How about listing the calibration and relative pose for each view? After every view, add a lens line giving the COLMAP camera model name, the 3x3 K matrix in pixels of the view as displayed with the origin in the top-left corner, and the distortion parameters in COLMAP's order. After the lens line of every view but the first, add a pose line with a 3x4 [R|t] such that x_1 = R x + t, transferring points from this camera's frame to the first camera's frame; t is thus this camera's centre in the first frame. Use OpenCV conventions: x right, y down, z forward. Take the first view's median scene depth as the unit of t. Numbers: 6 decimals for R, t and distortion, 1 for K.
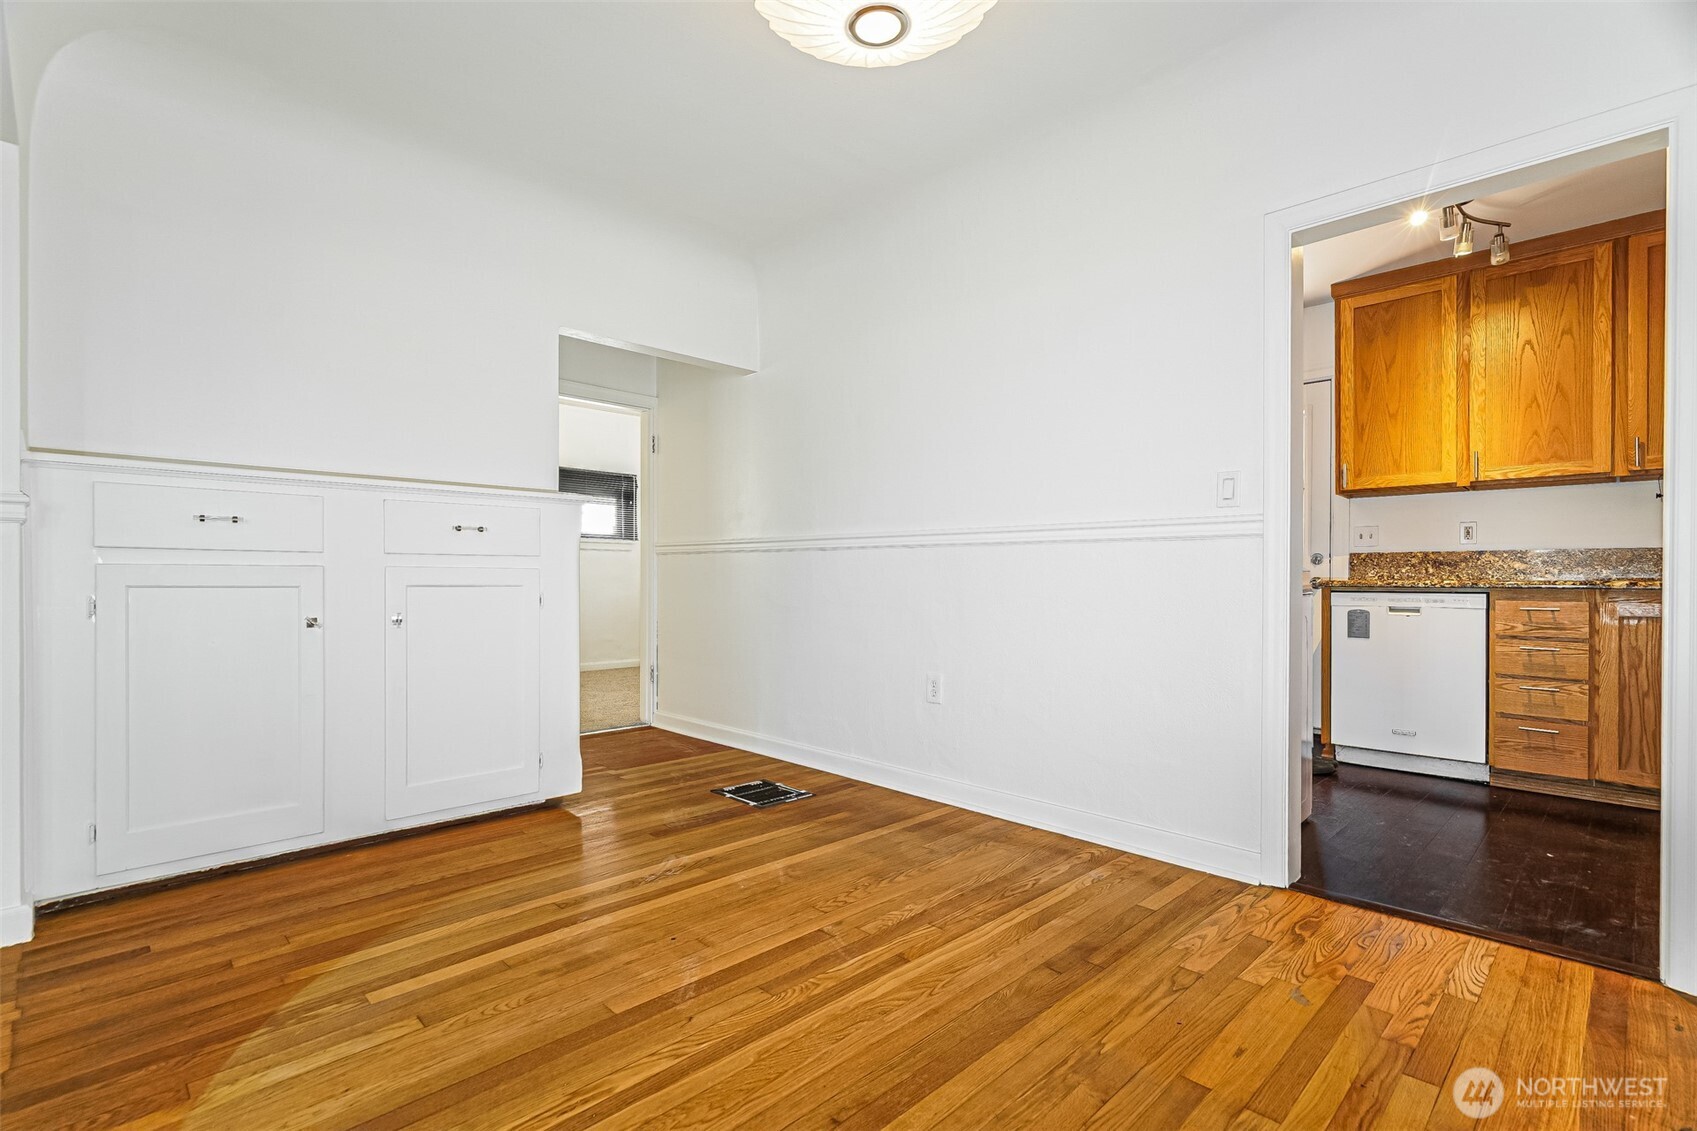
lens RADIAL K [[793.0, 0, 816.8], [0, 793.0, 579.0], [0, 0, 1]] dist [-0.002711, 0.002586]
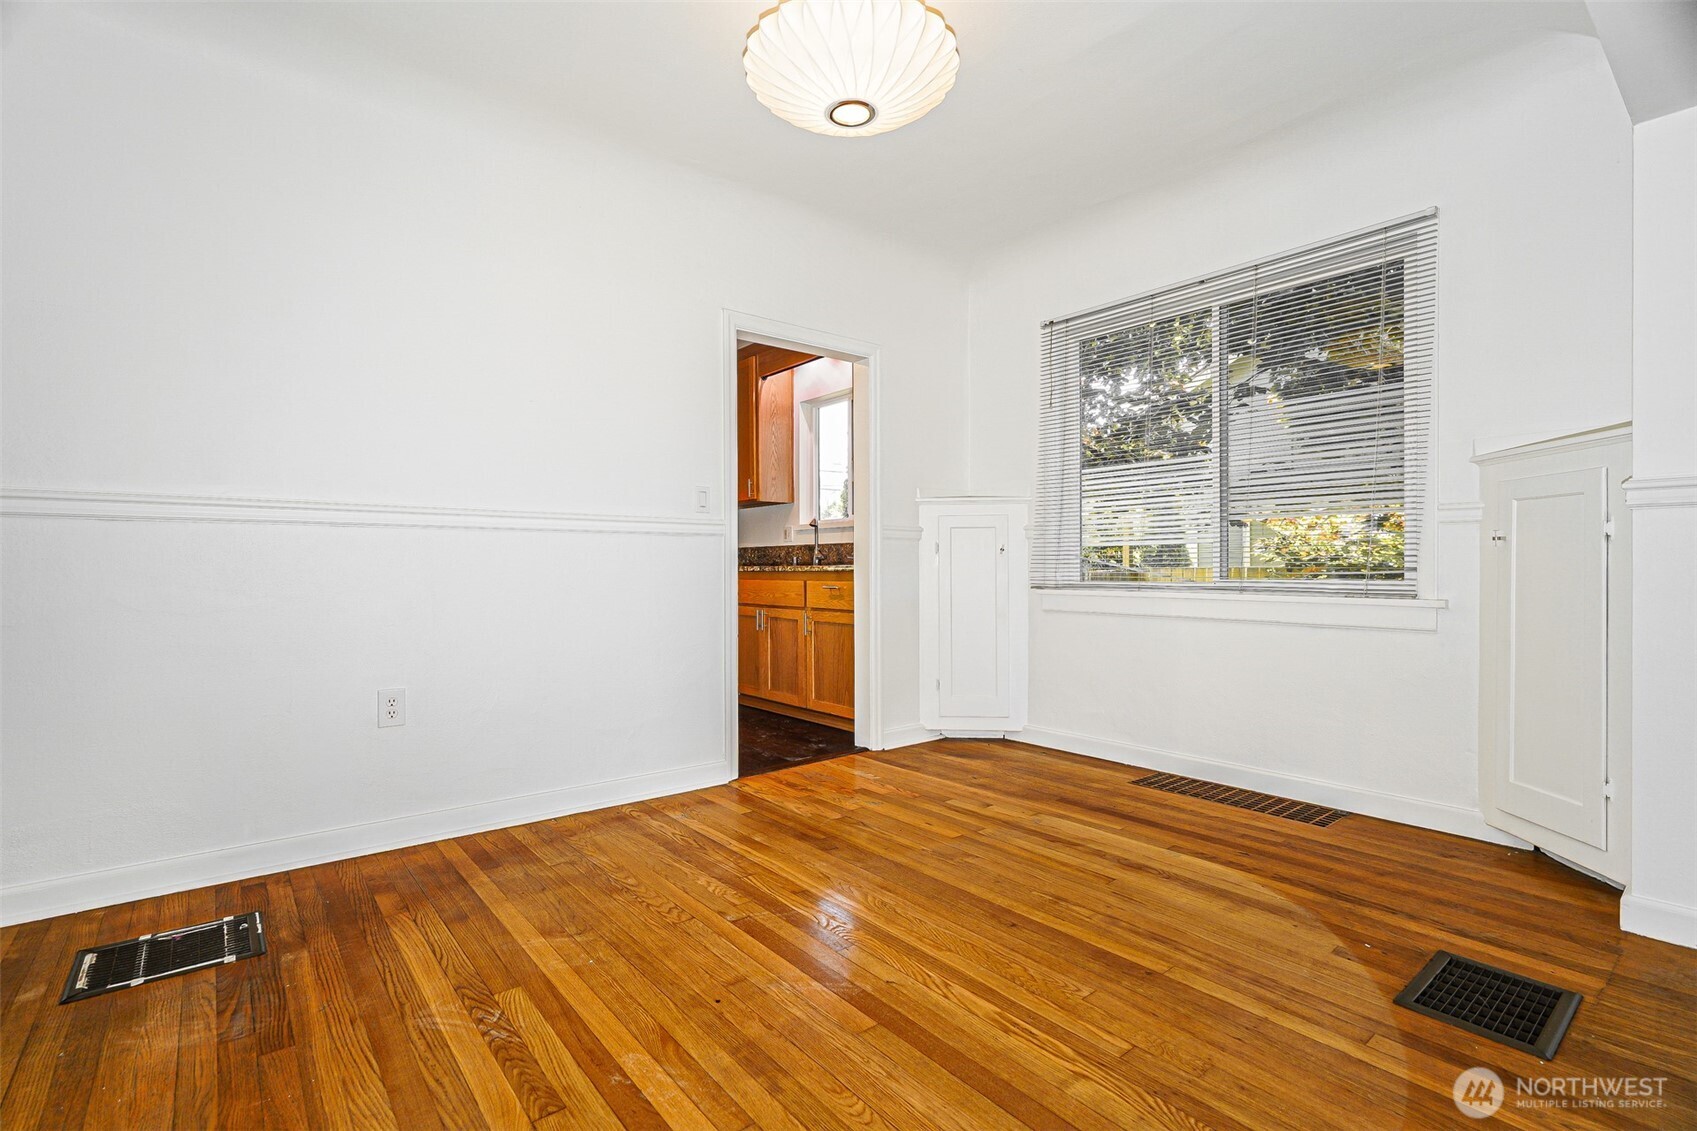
lens RADIAL K [[793.0, 0, 871.1], [0, 793.0, 573.8], [0, 0, 1]] dist [-0.002711, 0.002586]
pose [[0.057308, -0.014602, 0.998250, -0.591856], [0.006829, 0.999875, 0.014234, -0.002763], [-0.998333, 0.006001, 0.057400, 0.469656]]
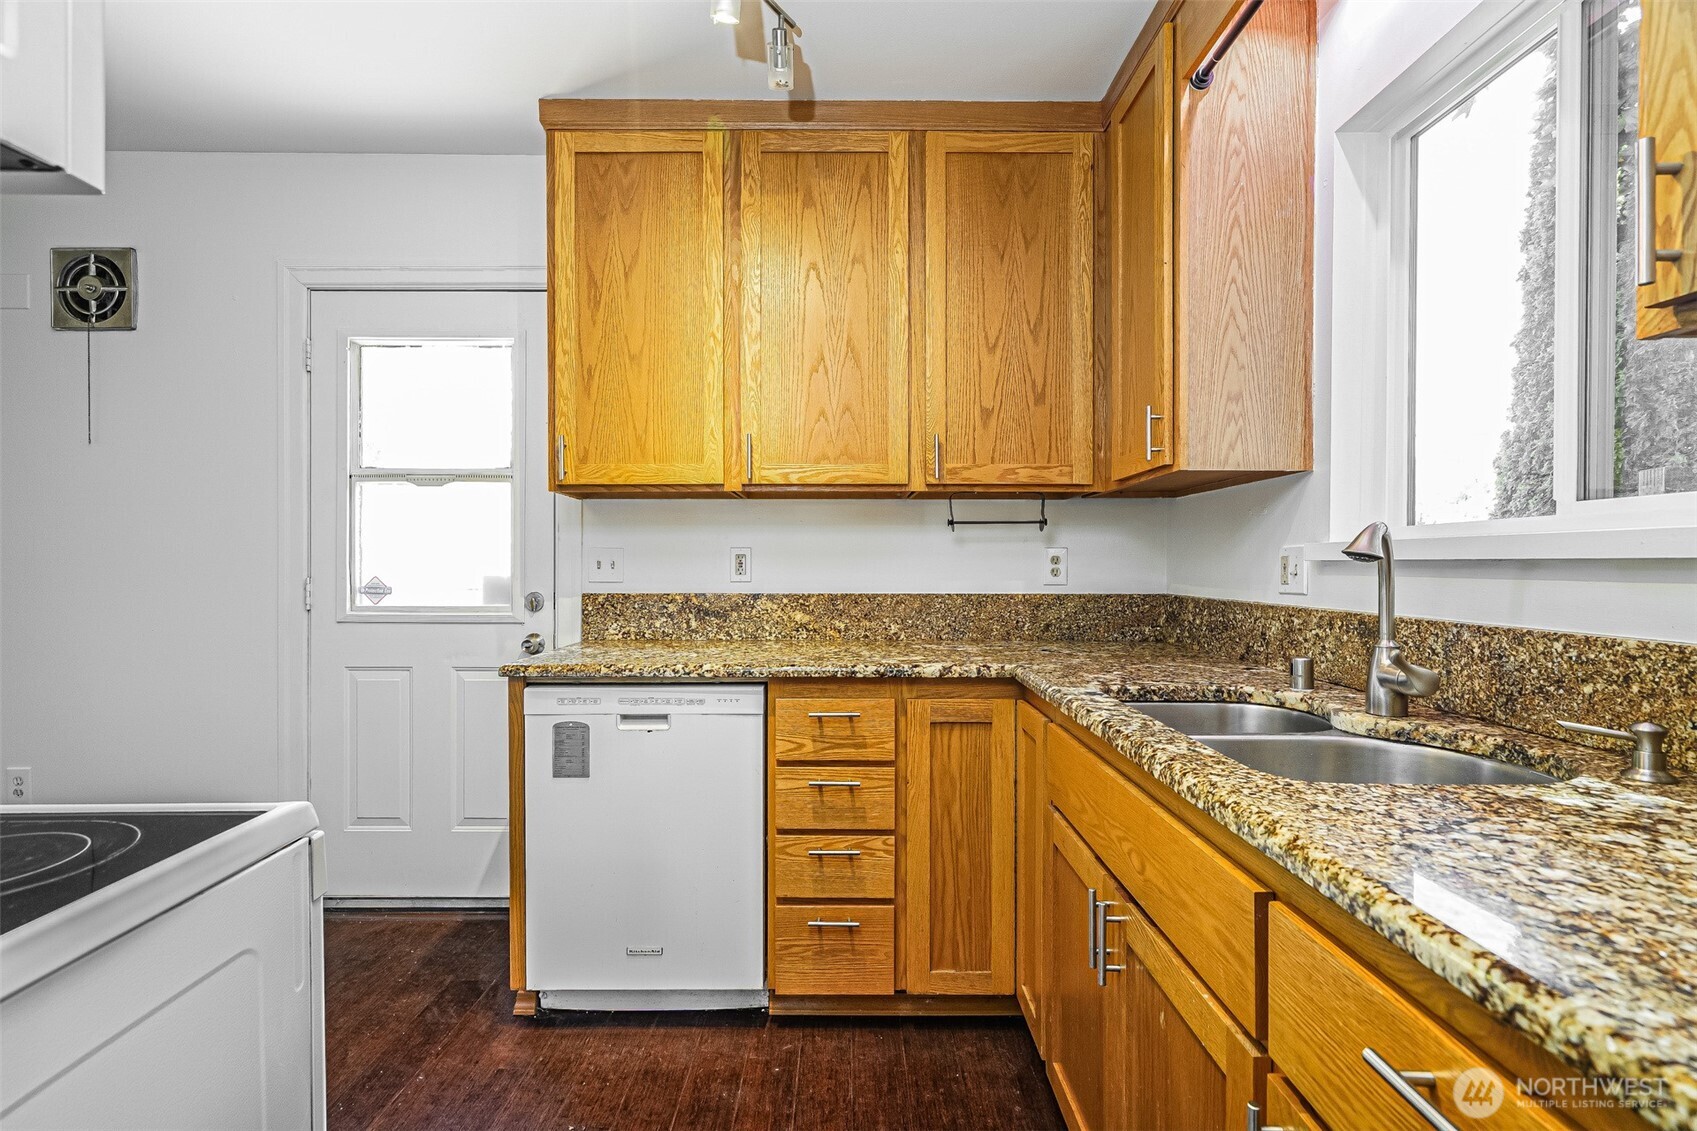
lens RADIAL K [[793.0, 0, 840.7], [0, 793.0, 568.1], [0, 0, 1]] dist [-0.002711, 0.002586]
pose [[0.694334, -0.008960, 0.719597, 0.494170], [0.001966, 0.999942, 0.010554, -0.073228], [-0.719650, -0.005913, 0.694312, 0.588979]]
